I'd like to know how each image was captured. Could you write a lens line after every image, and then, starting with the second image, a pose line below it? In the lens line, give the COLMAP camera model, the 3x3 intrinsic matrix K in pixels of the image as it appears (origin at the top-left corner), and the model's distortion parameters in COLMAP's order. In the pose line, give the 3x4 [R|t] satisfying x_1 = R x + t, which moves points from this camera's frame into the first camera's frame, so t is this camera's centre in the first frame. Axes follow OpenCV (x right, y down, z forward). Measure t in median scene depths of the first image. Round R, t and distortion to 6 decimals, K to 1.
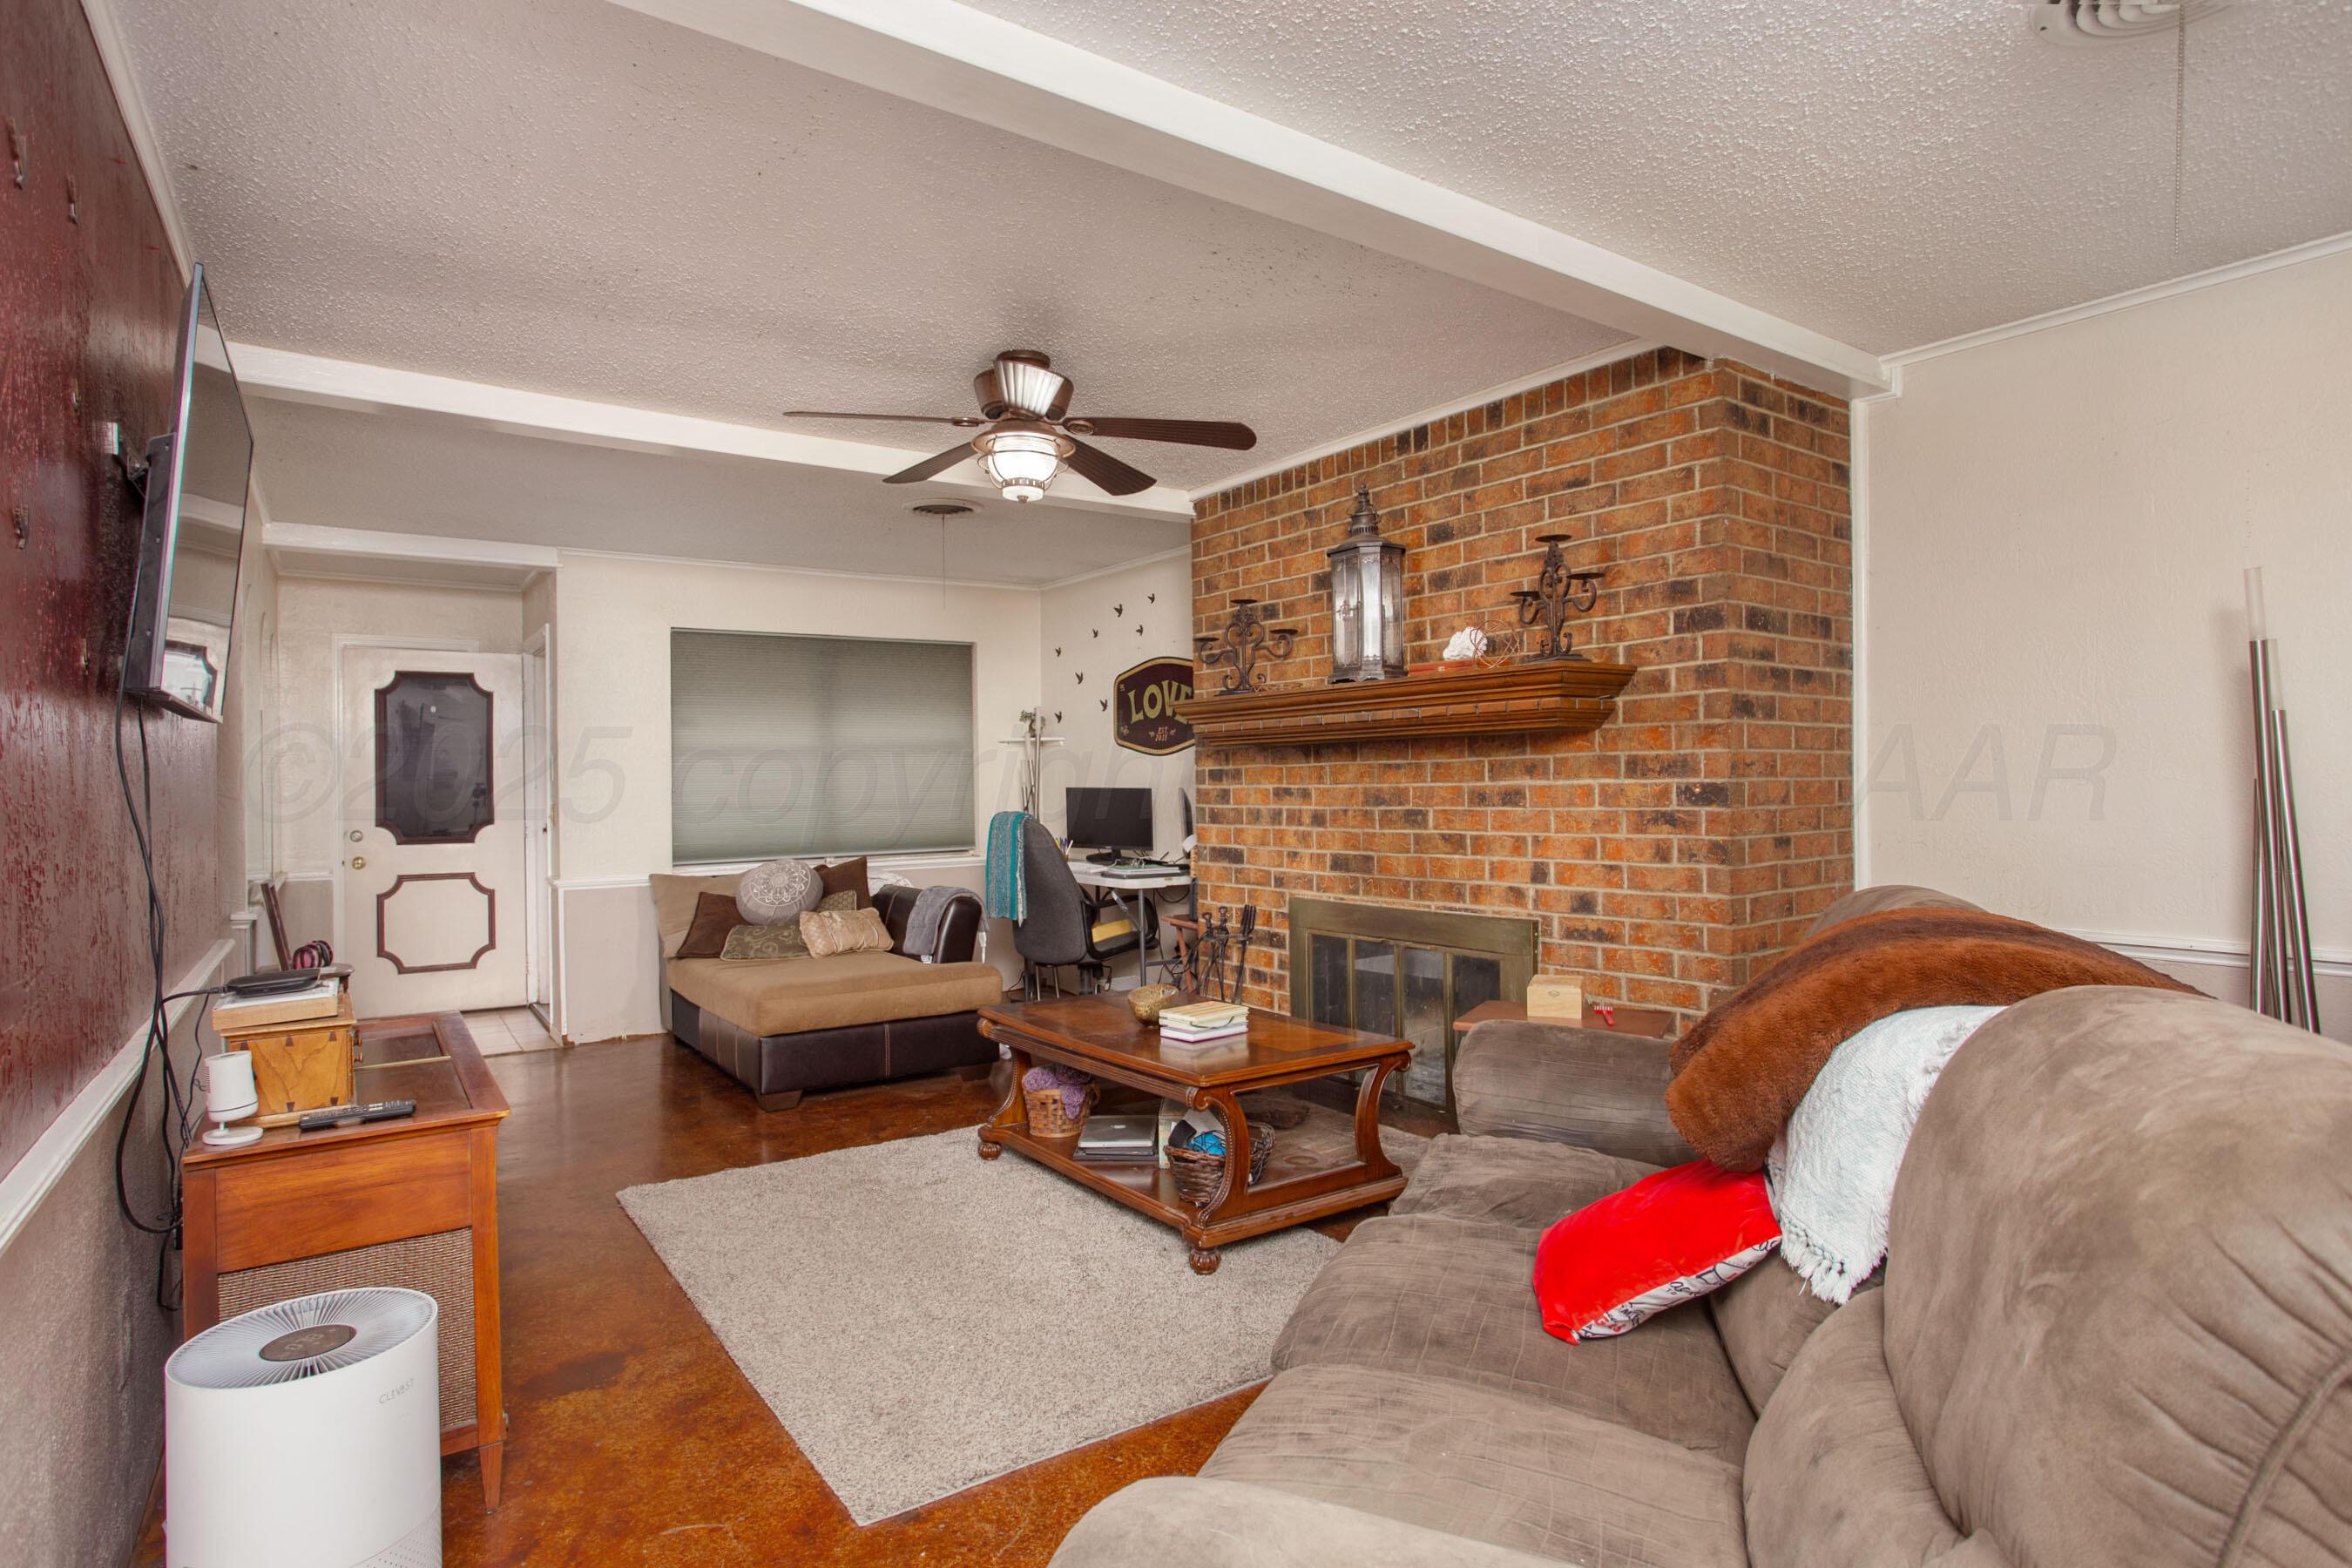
lens RADIAL K [[1248.3, 0, 1176.0], [0, 1248.3, 784.0], [0, 0, 1]] dist [-0.088044, 0.041955]
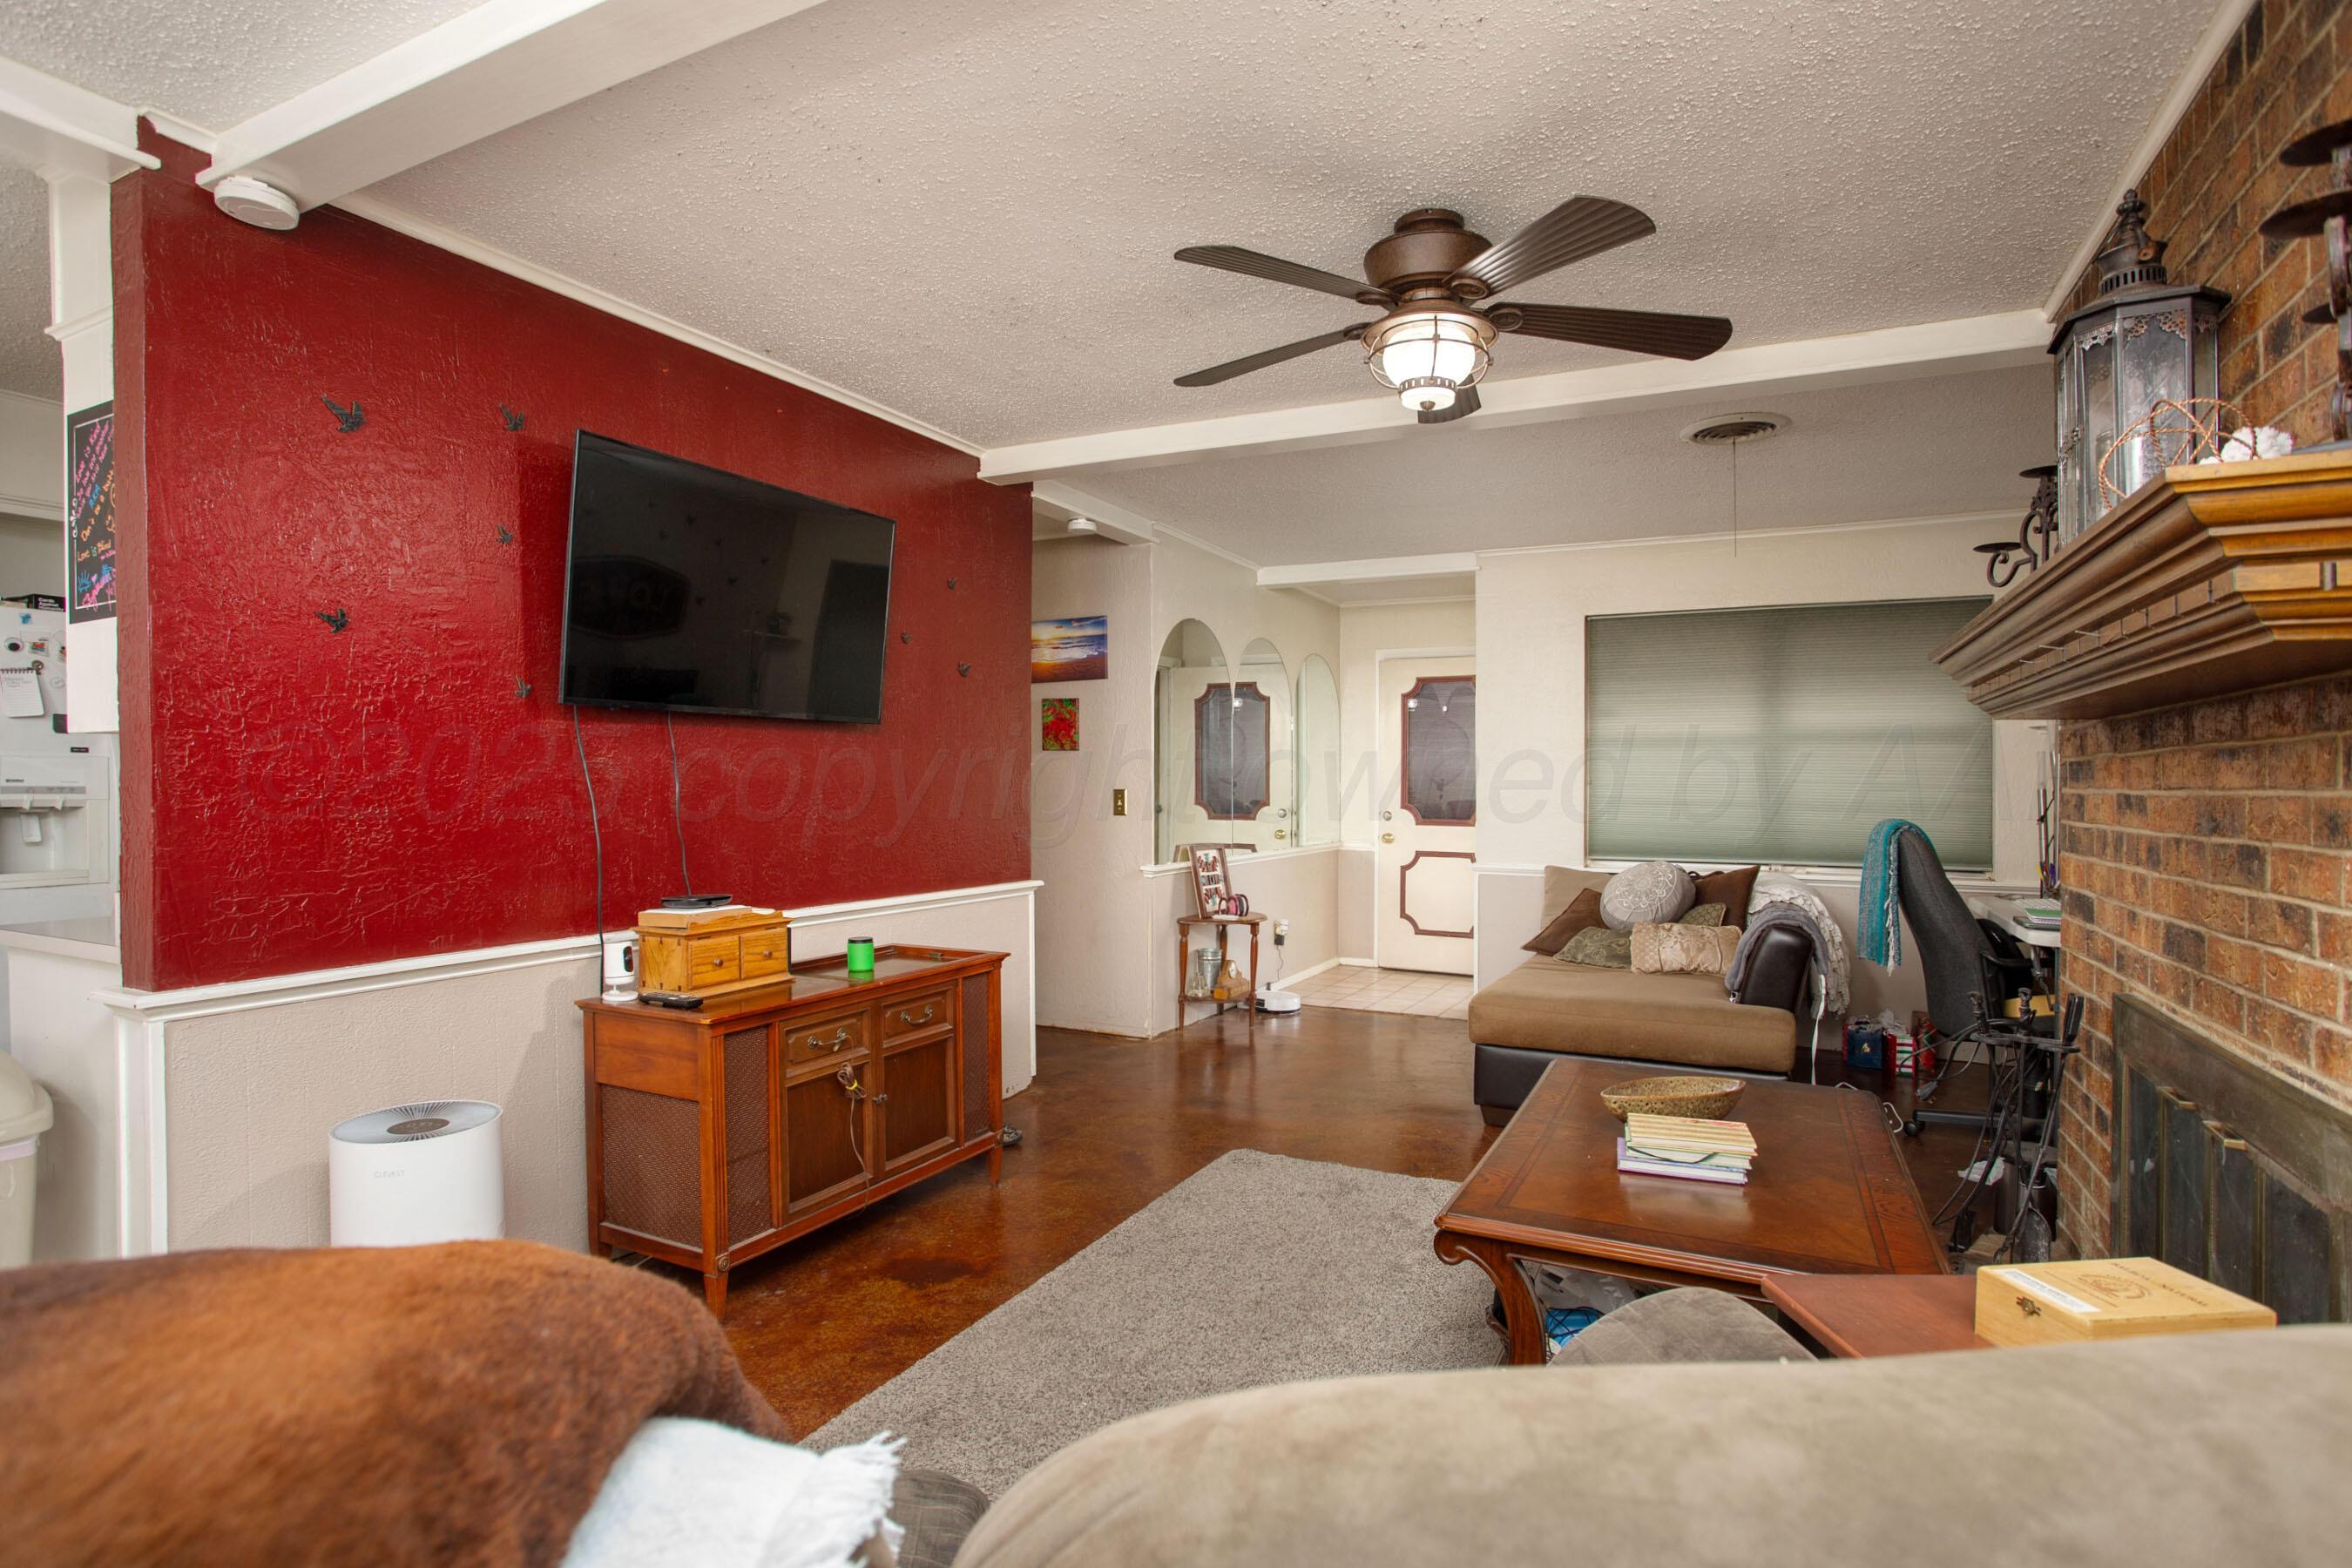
lens RADIAL K [[1151.8, 0, 1176.0], [0, 1151.8, 784.0], [0, 0, 1]] dist [-0.000371, 0.000738]
pose [[0.466066, 0.018681, -0.884553, 0.262530], [-0.014335, 0.999805, 0.013562, -0.001499], [0.884634, 0.006359, 0.466243, 0.300260]]
